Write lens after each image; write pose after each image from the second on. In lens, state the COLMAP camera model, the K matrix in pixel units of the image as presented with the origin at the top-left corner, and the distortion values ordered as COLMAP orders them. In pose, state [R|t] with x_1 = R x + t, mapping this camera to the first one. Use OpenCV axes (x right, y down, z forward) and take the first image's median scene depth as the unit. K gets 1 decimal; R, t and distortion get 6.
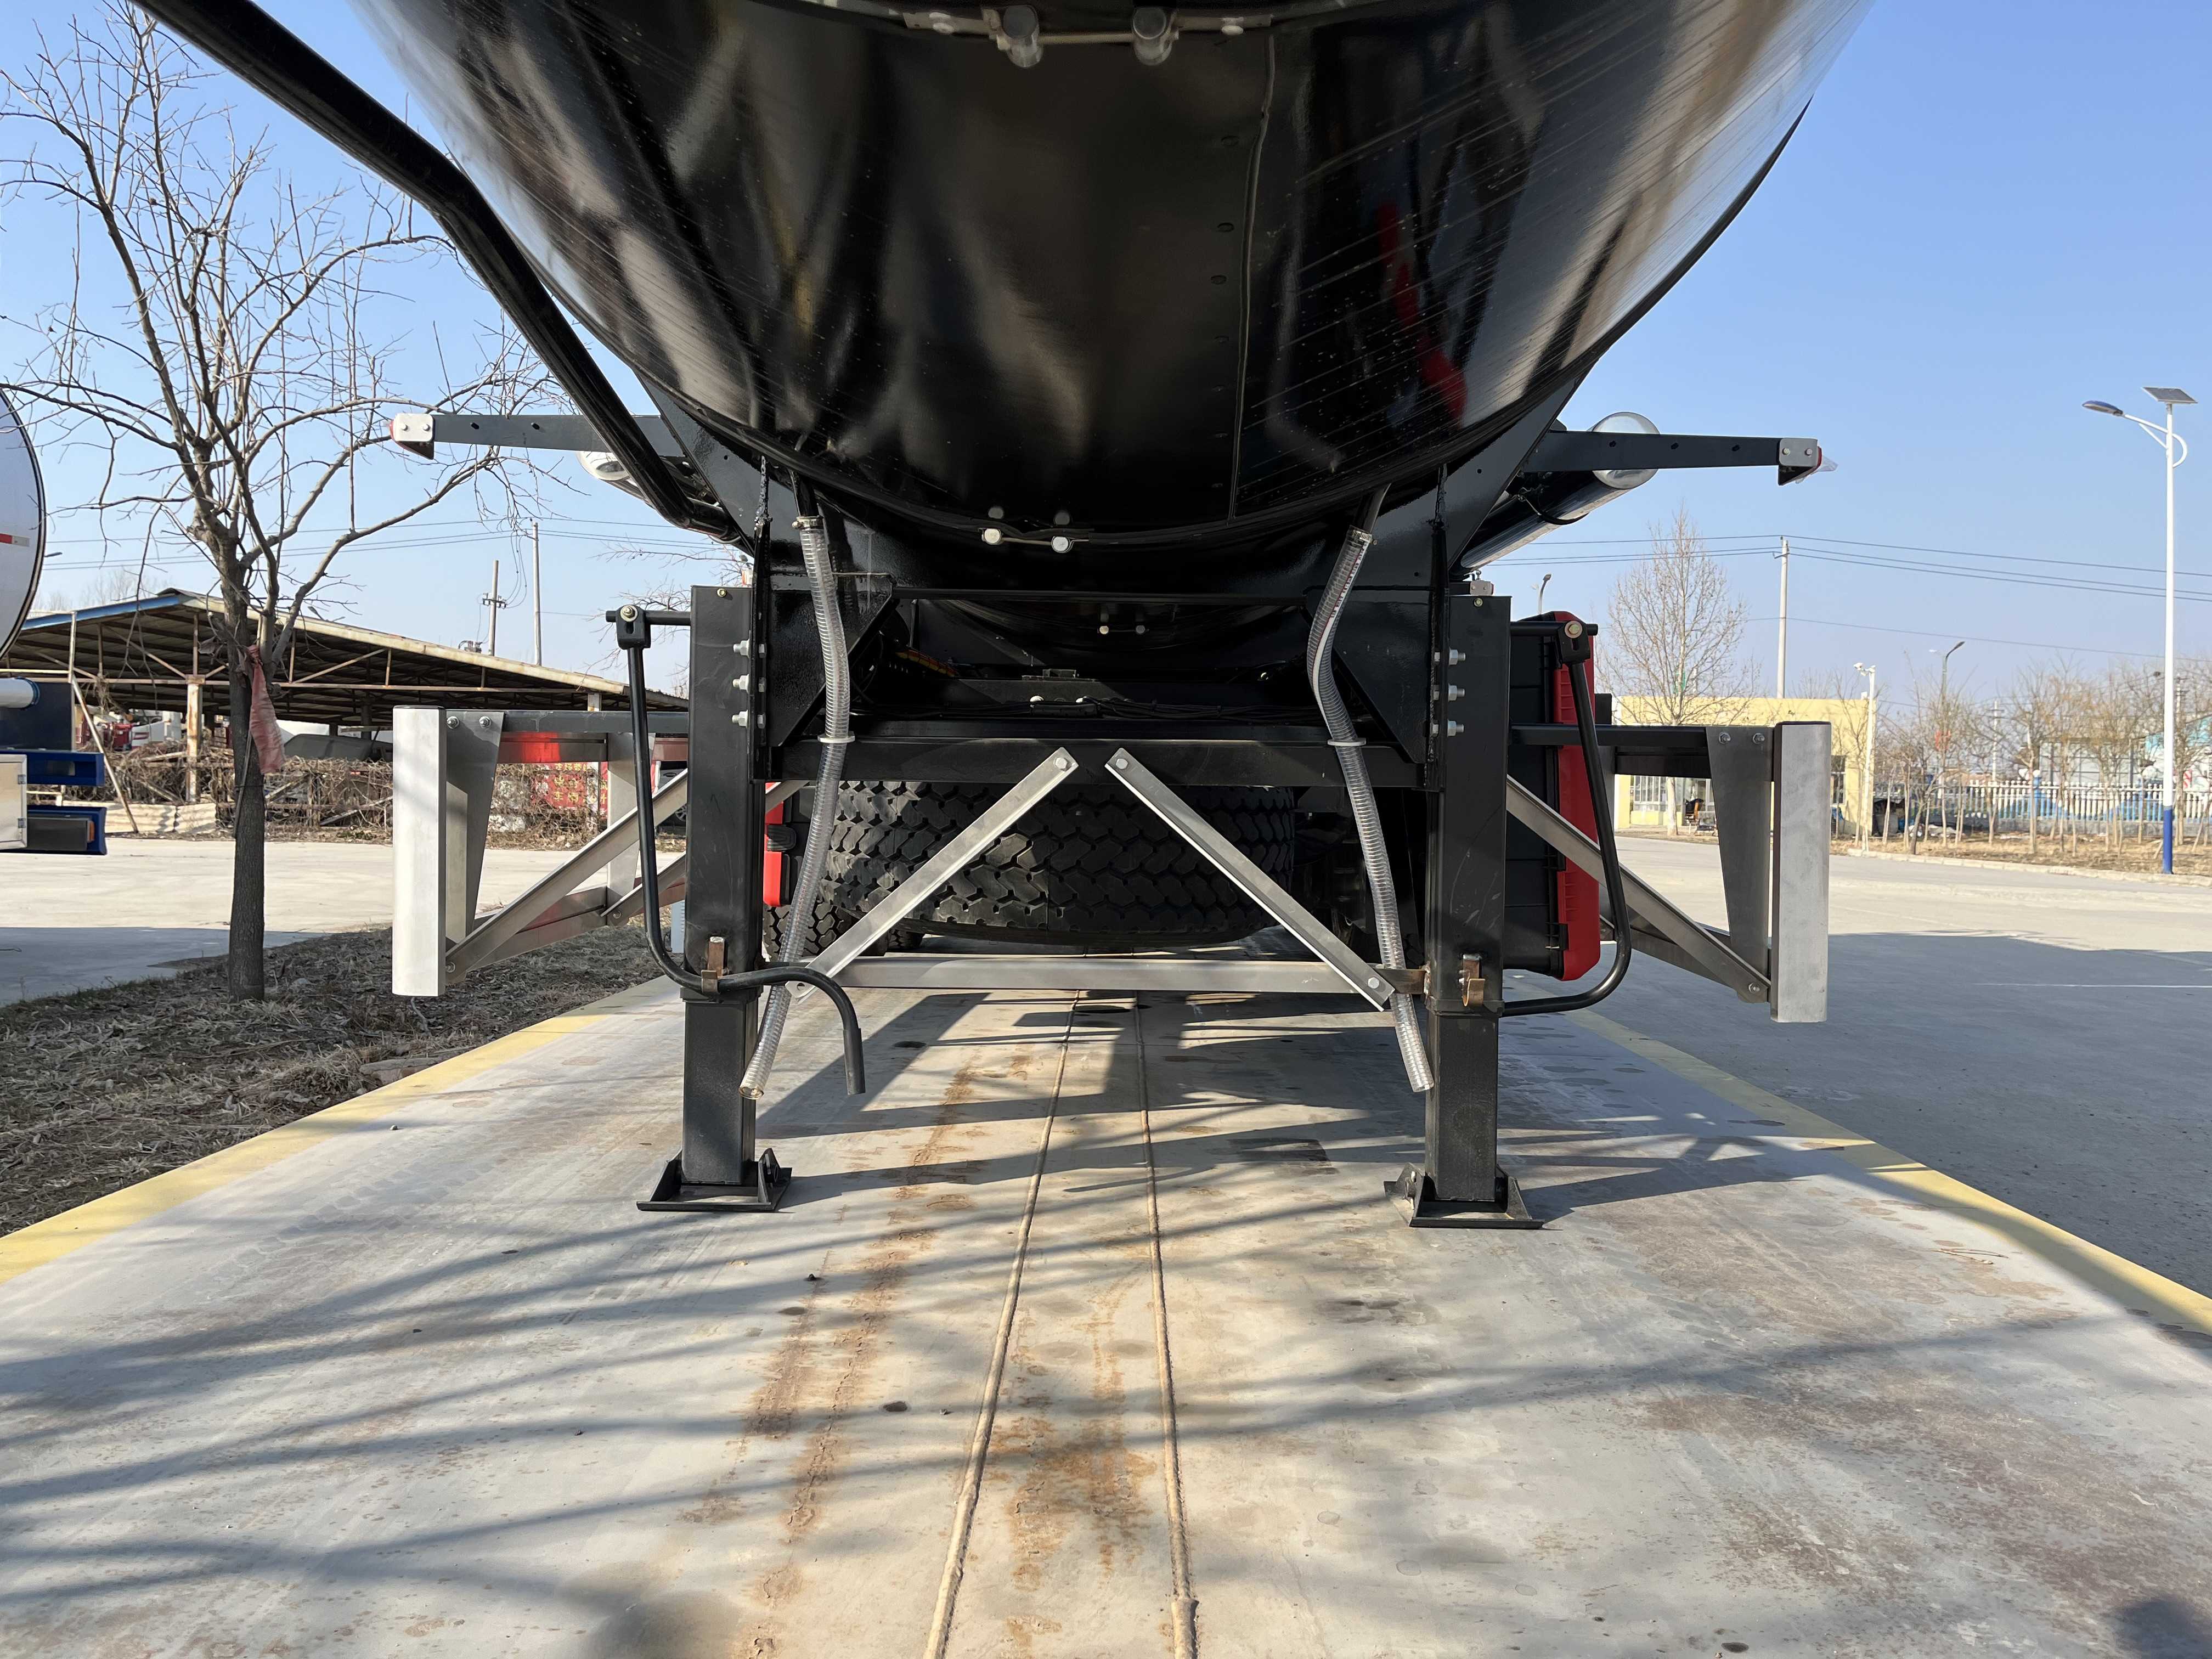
lens RADIAL K [[1657.7, 0, 1106.0], [0, 1657.7, 829.5], [0, 0, 1]] dist [0.008930, 0.000598]
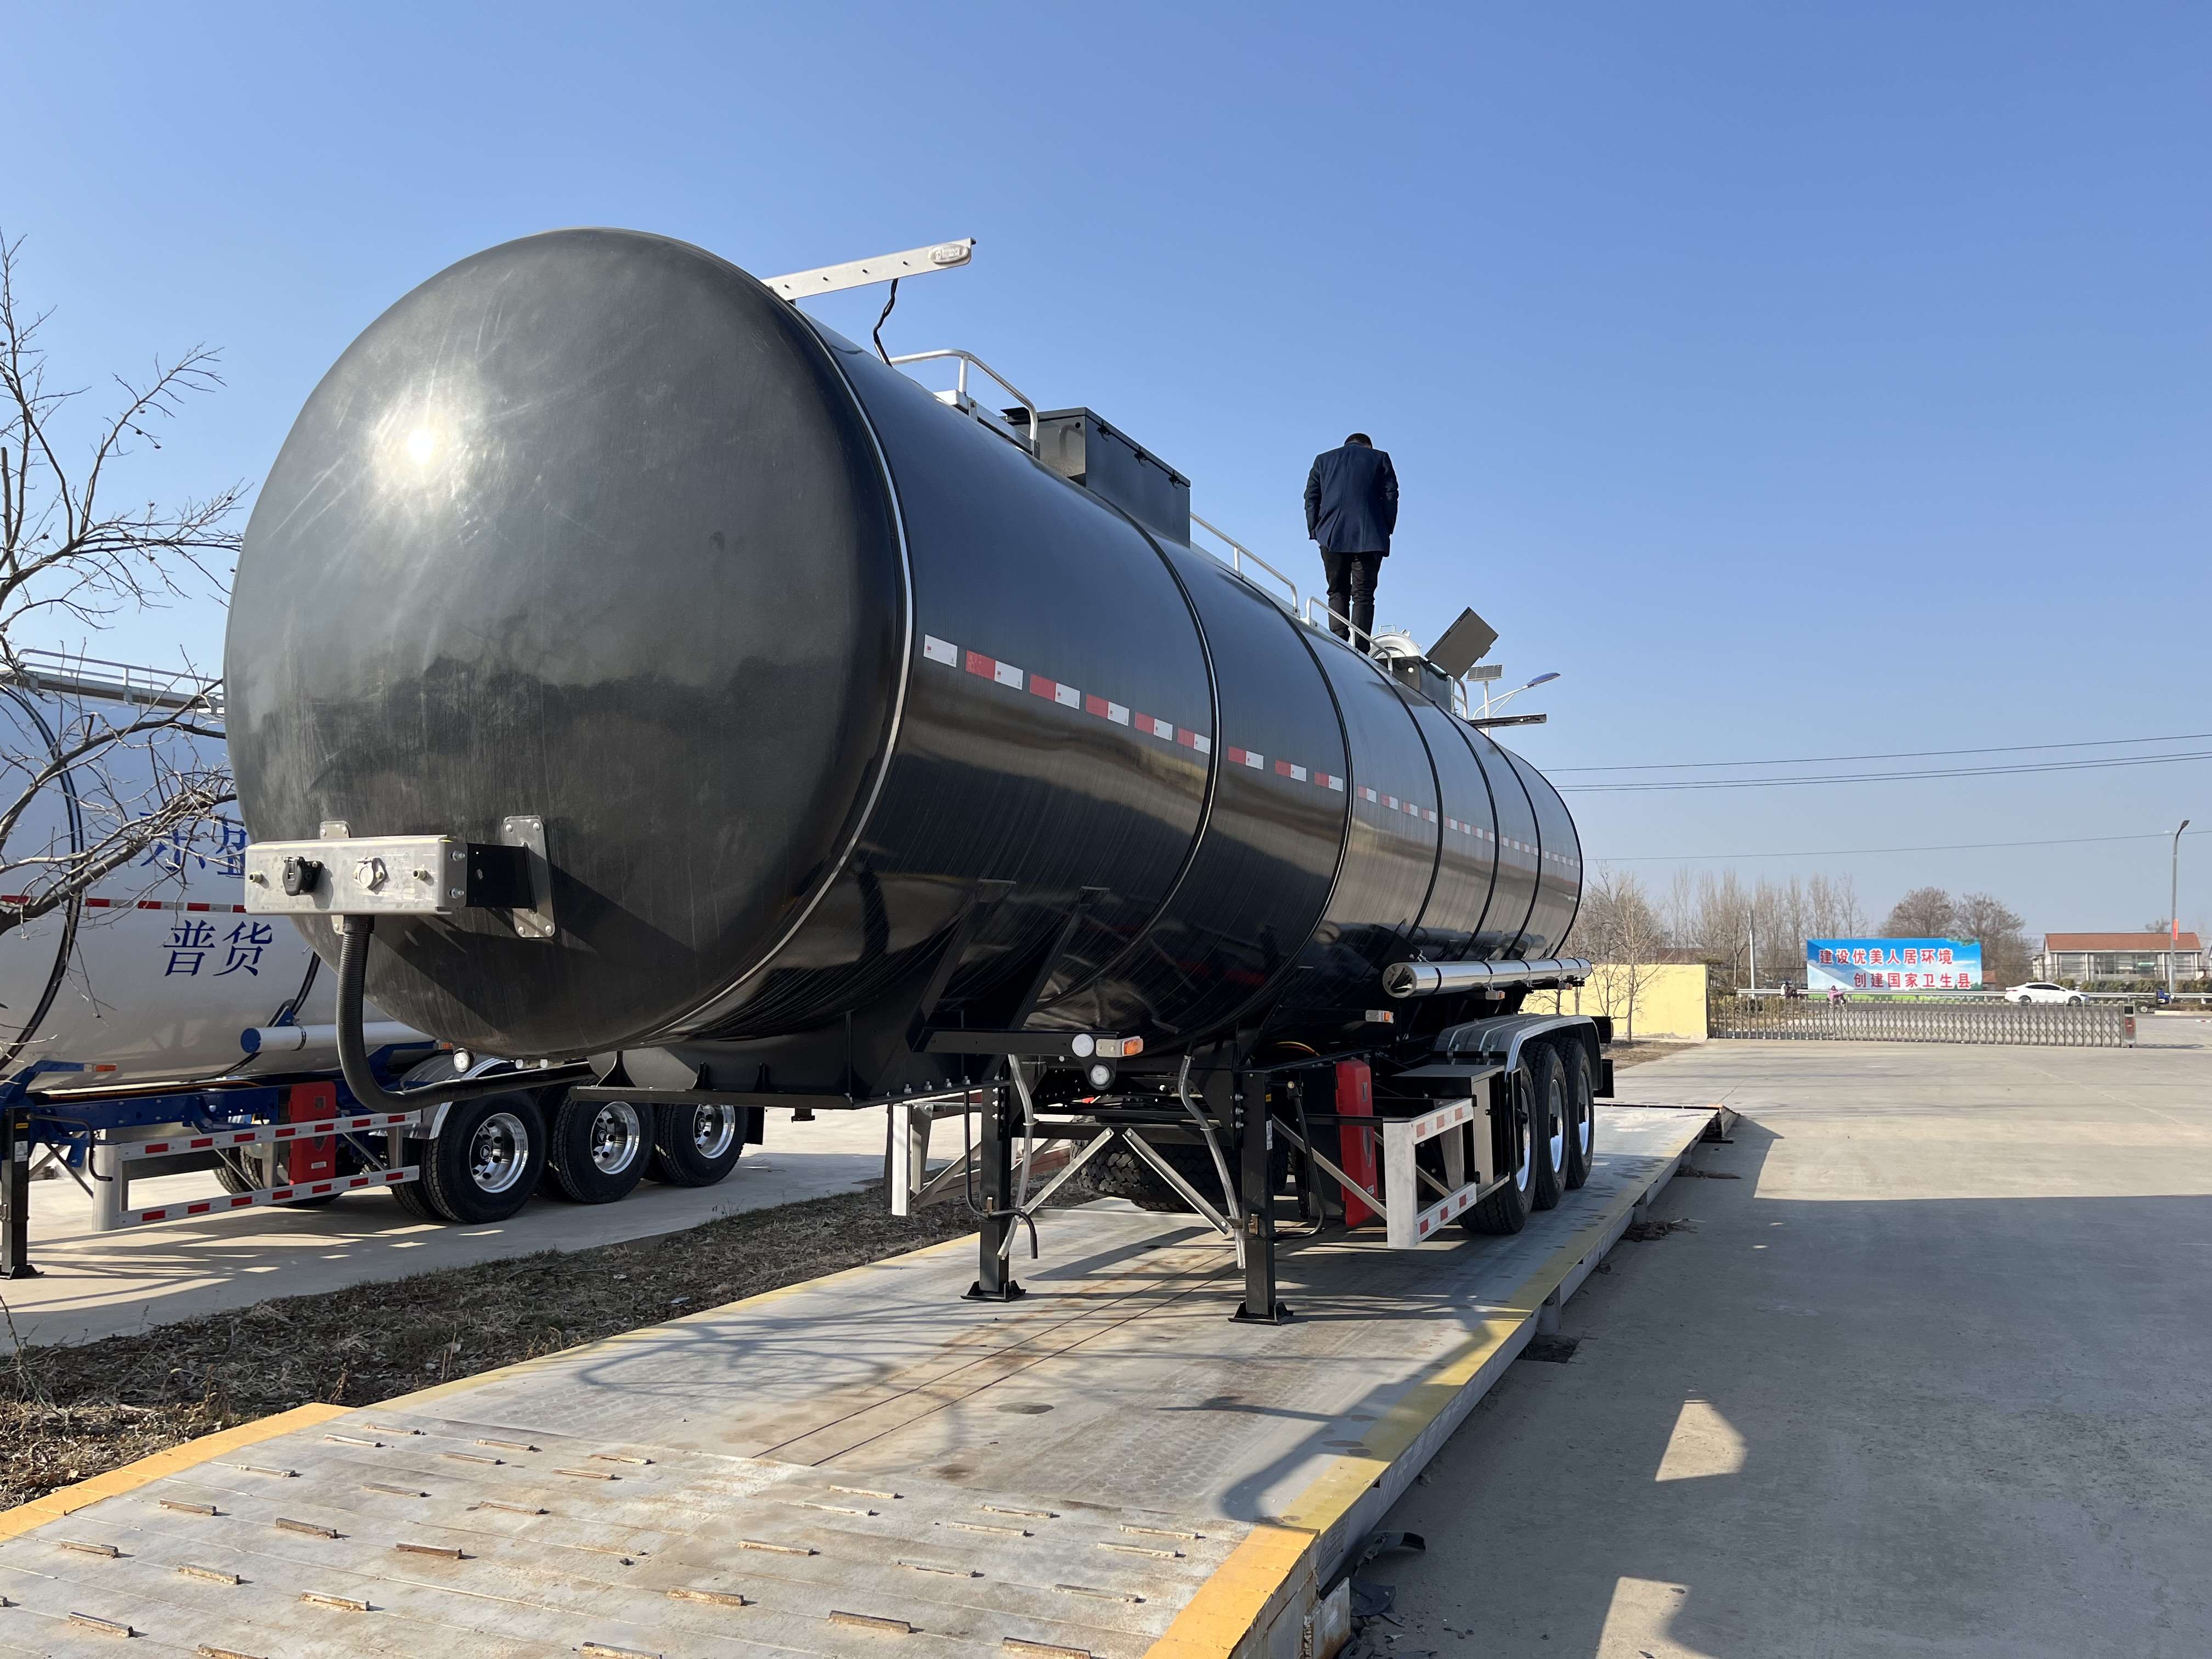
lens RADIAL K [[1703.8, 0, 1106.0], [0, 1703.8, 829.5], [0, 0, 1]] dist [0.002256, 0.000190]
pose [[0.920269, -0.052106, -0.387803, 1.014635], [0.005232, 0.992644, -0.120957, -0.187118], [0.391252, 0.109284, 0.913772, -1.478377]]
